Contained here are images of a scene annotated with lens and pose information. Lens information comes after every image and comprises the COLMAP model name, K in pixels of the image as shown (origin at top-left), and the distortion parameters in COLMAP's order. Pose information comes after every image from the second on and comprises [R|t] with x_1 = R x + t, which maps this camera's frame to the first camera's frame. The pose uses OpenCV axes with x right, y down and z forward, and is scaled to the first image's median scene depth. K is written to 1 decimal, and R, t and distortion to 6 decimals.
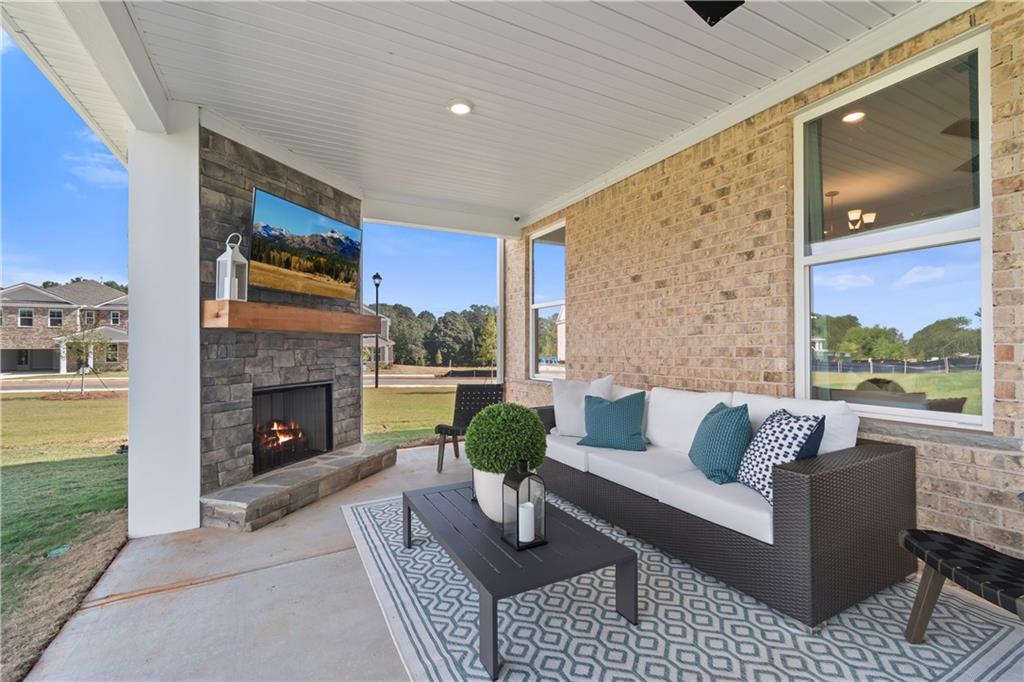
lens RADIAL K [[458.2, 0, 512.0], [0, 458.2, 341.0], [0, 0, 1]] dist [0.002017, 0.000374]
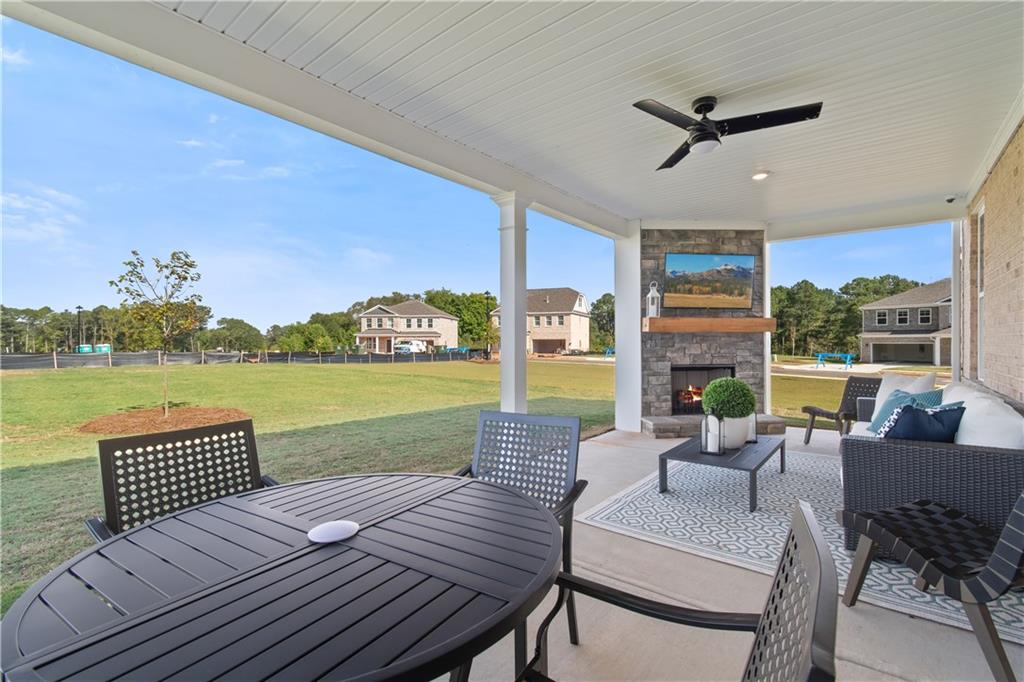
lens RADIAL K [[458.2, 0, 512.0], [0, 458.2, 341.0], [0, 0, 1]] dist [0.002017, 0.000374]
pose [[0.384490, 0.006253, -0.923108, 0.849468], [0.011932, 0.999860, 0.011742, -0.017609], [0.923052, -0.015529, 0.384362, -0.249115]]
